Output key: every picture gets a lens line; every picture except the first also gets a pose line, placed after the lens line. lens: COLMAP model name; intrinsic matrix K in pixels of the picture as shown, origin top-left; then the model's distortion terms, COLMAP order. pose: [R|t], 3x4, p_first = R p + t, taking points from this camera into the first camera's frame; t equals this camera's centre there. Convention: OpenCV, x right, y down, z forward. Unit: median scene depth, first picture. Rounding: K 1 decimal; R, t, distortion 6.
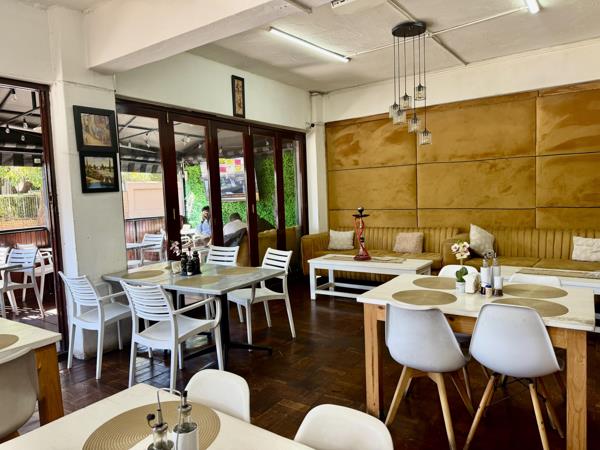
lens RADIAL K [[432.1, 0, 298.6], [0, 432.1, 226.3], [0, 0, 1]] dist [-0.014179, -0.001609]
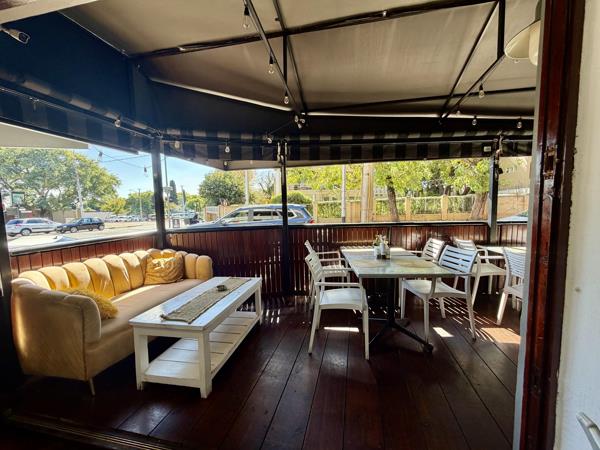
lens RADIAL K [[242.7, 0, 299.9], [0, 242.7, 226.1], [0, 0, 1]] dist [0.001242, 0.000045]
pose [[0.401301, 0.106490, -0.909735, -0.373129], [-0.067666, 0.993951, 0.086499, -0.011320], [0.913443, 0.026846, 0.406079, 0.573142]]
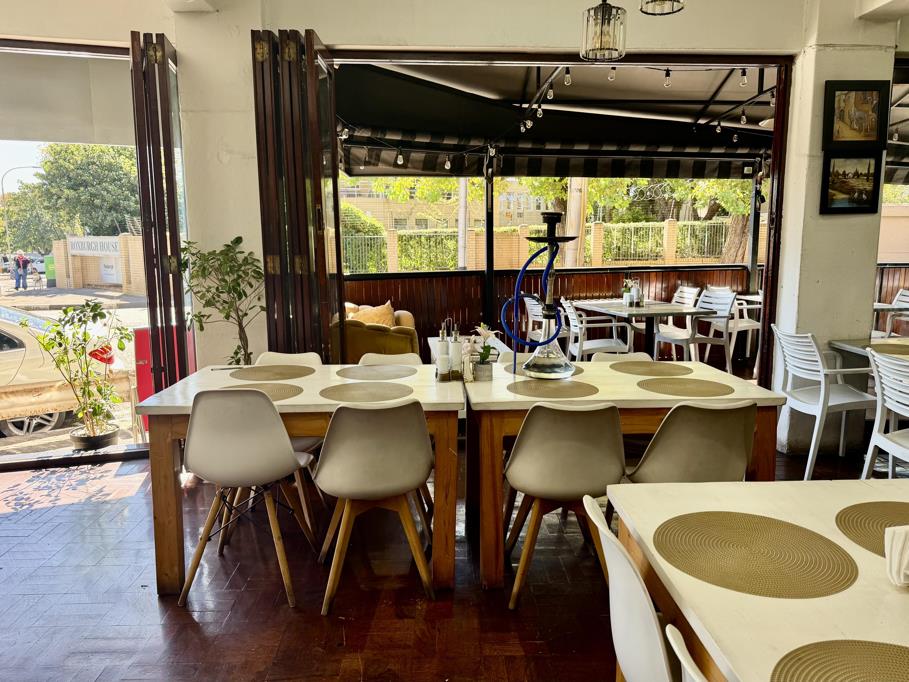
lens RADIAL K [[671.6, 0, 453.3], [0, 671.6, 341.0], [0, 0, 1]] dist [0.008636, -0.008625]
pose [[0.608716, 0.153247, -0.778447, -0.000879], [-0.077020, 0.987948, 0.134264, 0.017909], [0.789641, -0.021773, 0.613183, -0.086611]]
